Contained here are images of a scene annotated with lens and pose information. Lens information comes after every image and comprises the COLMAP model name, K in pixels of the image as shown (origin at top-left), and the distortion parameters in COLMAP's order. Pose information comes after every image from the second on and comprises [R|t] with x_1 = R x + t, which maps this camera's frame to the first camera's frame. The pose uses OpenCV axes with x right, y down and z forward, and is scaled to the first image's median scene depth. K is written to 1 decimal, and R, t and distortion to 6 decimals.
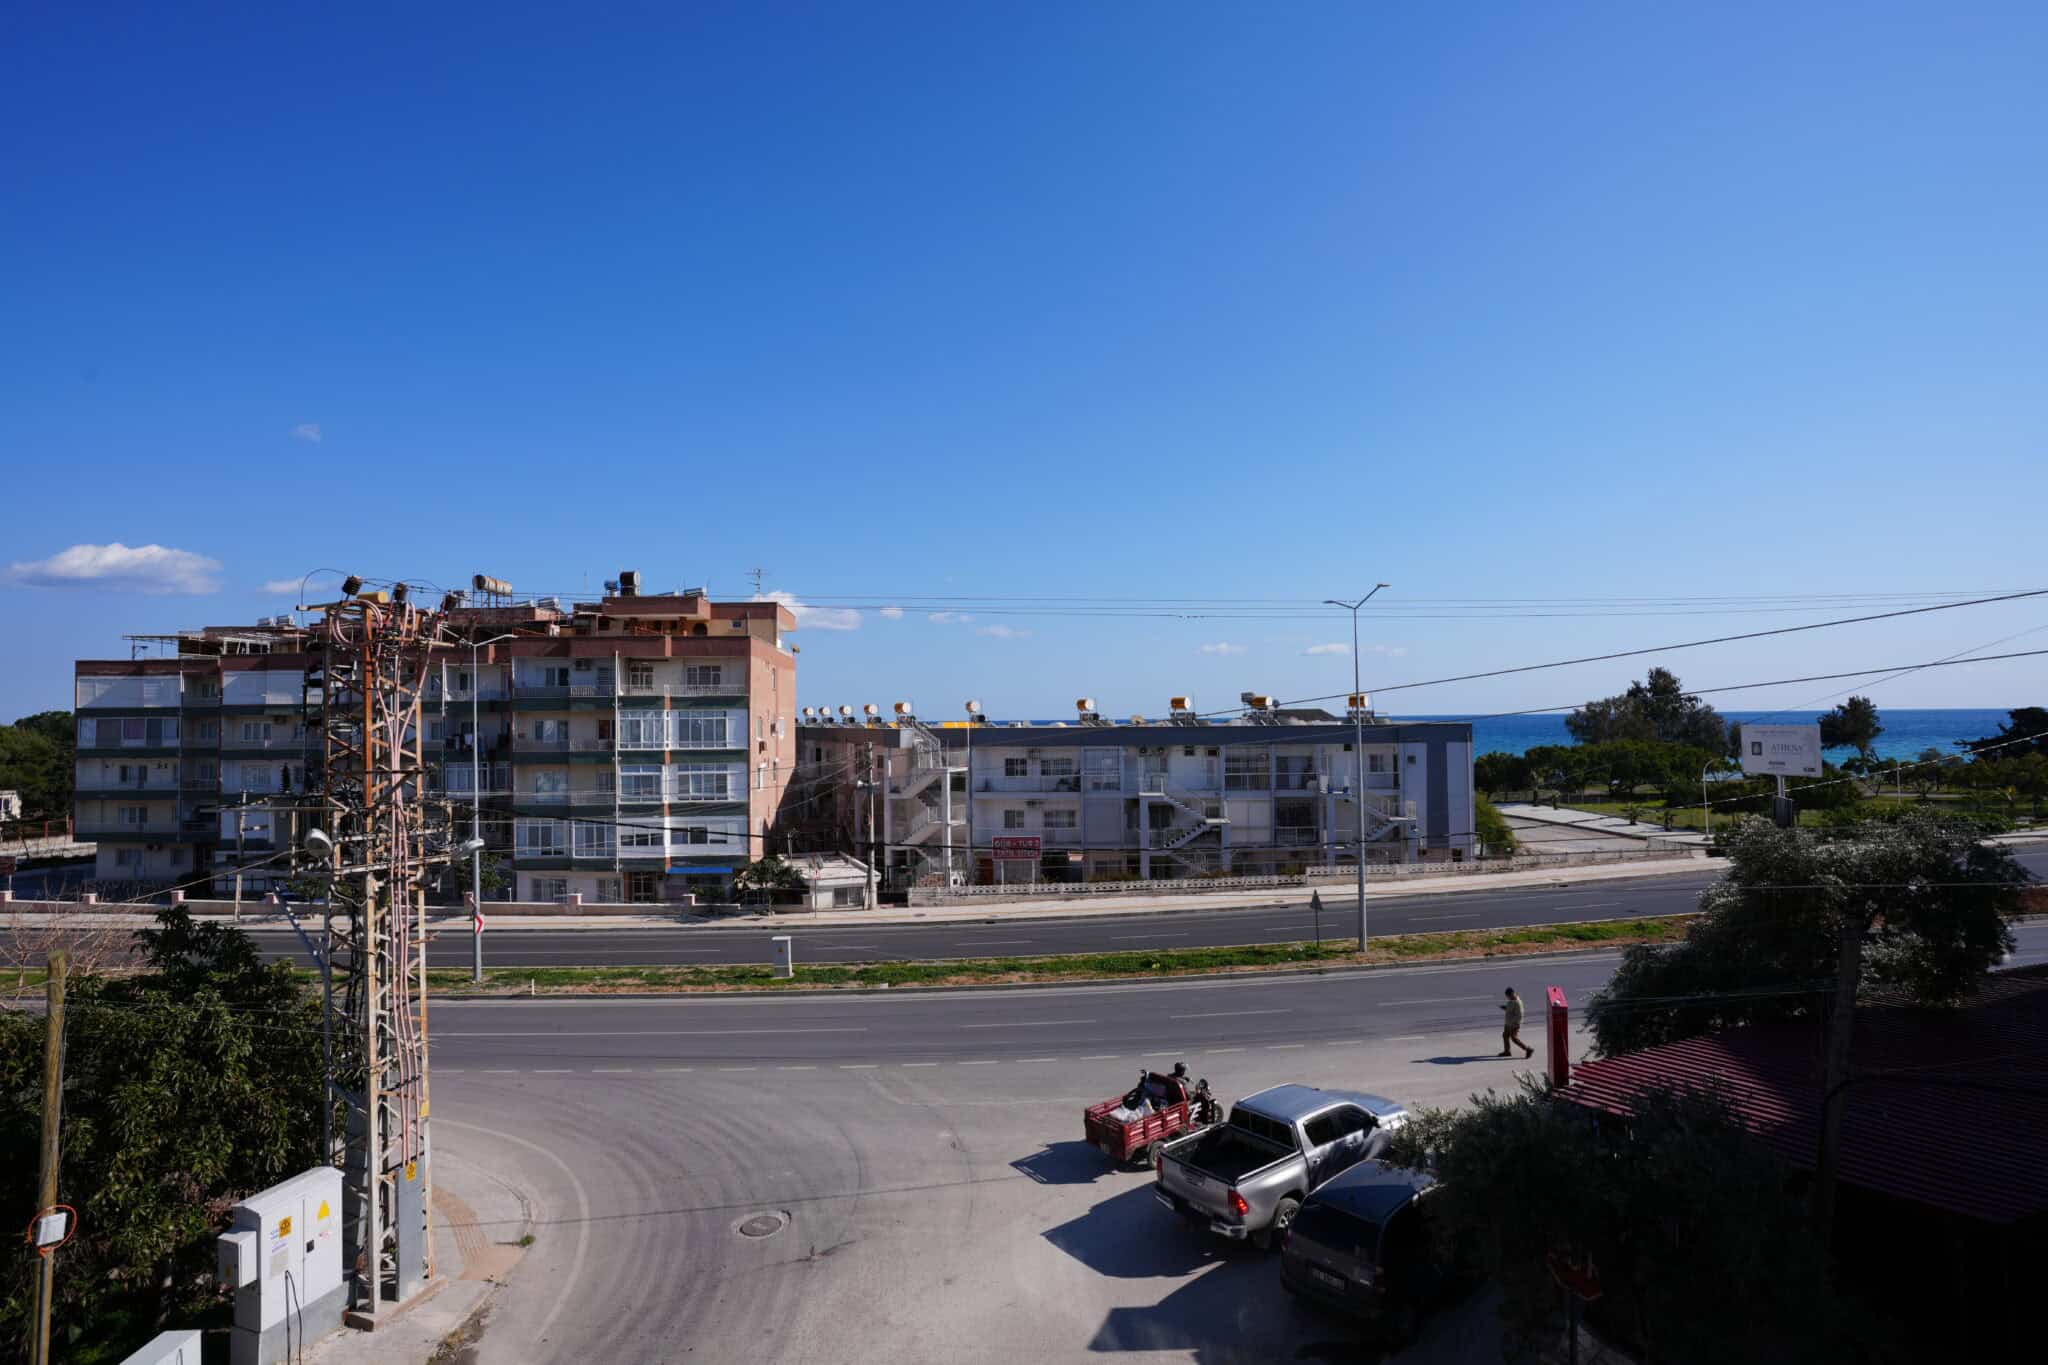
lens RADIAL K [[1004.2, 0, 1018.2], [0, 1004.2, 682.3], [0, 0, 1]] dist [-0.080850, 0.040158]
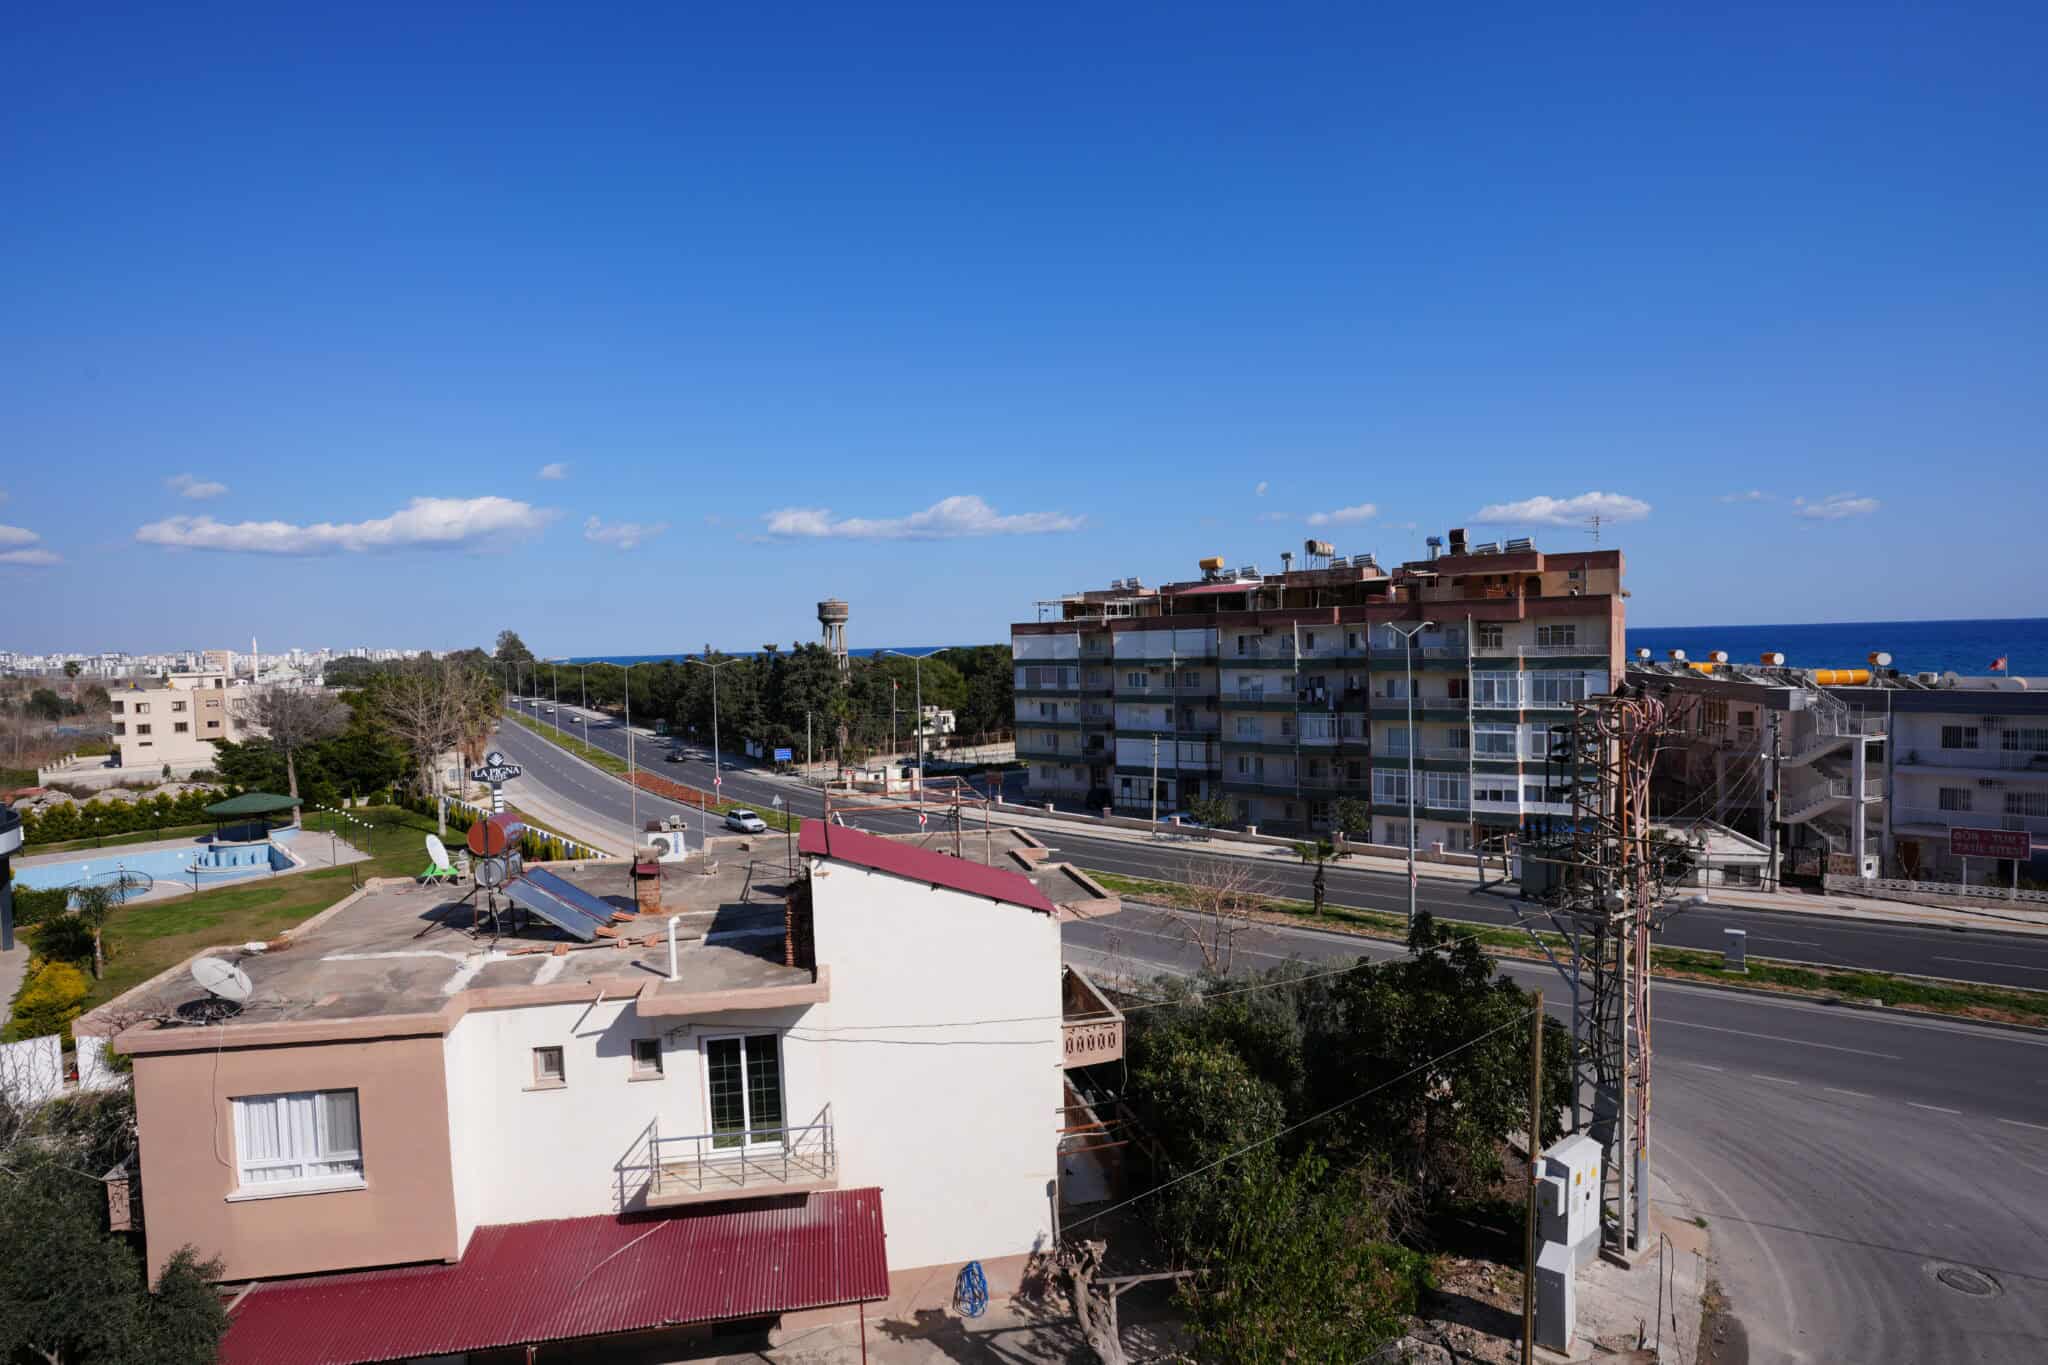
lens RADIAL K [[1004.2, 0, 1018.2], [0, 1004.2, 682.3], [0, 0, 1]] dist [-0.080850, 0.040158]
pose [[0.781598, 0.014397, -0.623616, -0.123270], [0.041350, 0.996339, 0.074827, -0.055960], [0.622410, -0.084271, 0.778142, -0.104096]]
